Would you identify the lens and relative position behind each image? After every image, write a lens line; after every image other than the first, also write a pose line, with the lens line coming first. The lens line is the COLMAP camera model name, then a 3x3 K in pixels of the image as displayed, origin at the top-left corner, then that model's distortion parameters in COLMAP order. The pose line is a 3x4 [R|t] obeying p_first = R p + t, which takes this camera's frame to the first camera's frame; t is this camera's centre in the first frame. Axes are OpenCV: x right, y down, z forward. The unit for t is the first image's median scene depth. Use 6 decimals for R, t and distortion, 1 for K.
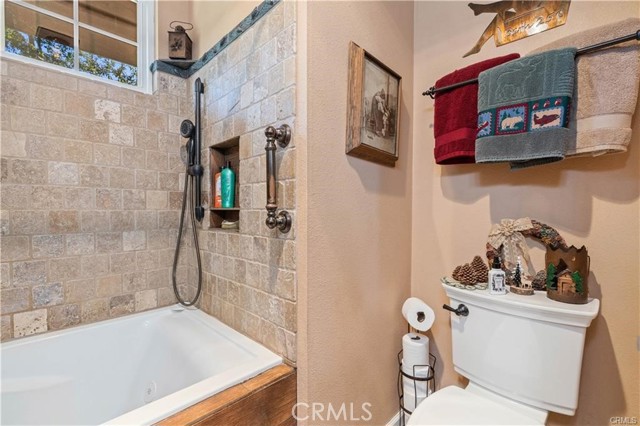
lens RADIAL K [[286.1, 0, 321.4], [0, 286.1, 216.5], [0, 0, 1]] dist [0.000338, 0.001391]
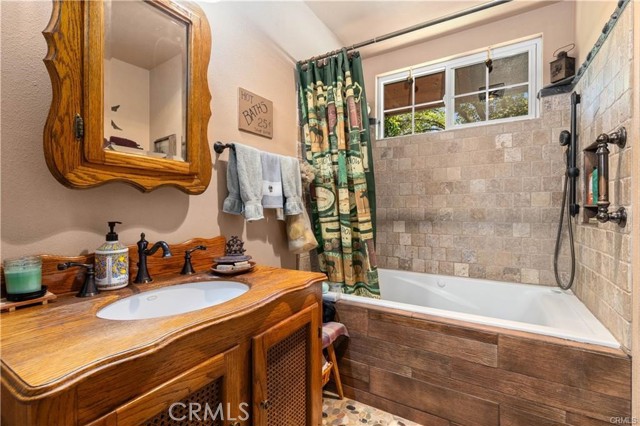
lens RADIAL K [[286.1, 0, 321.4], [0, 286.1, 210.8], [0, 0, 1]] dist [0.000338, 0.001391]
pose [[0.228133, 0.002626, -0.973627, 0.465175], [-0.015443, 0.999880, -0.000922, 0.008929], [0.973508, 0.015246, 0.228146, -0.243270]]
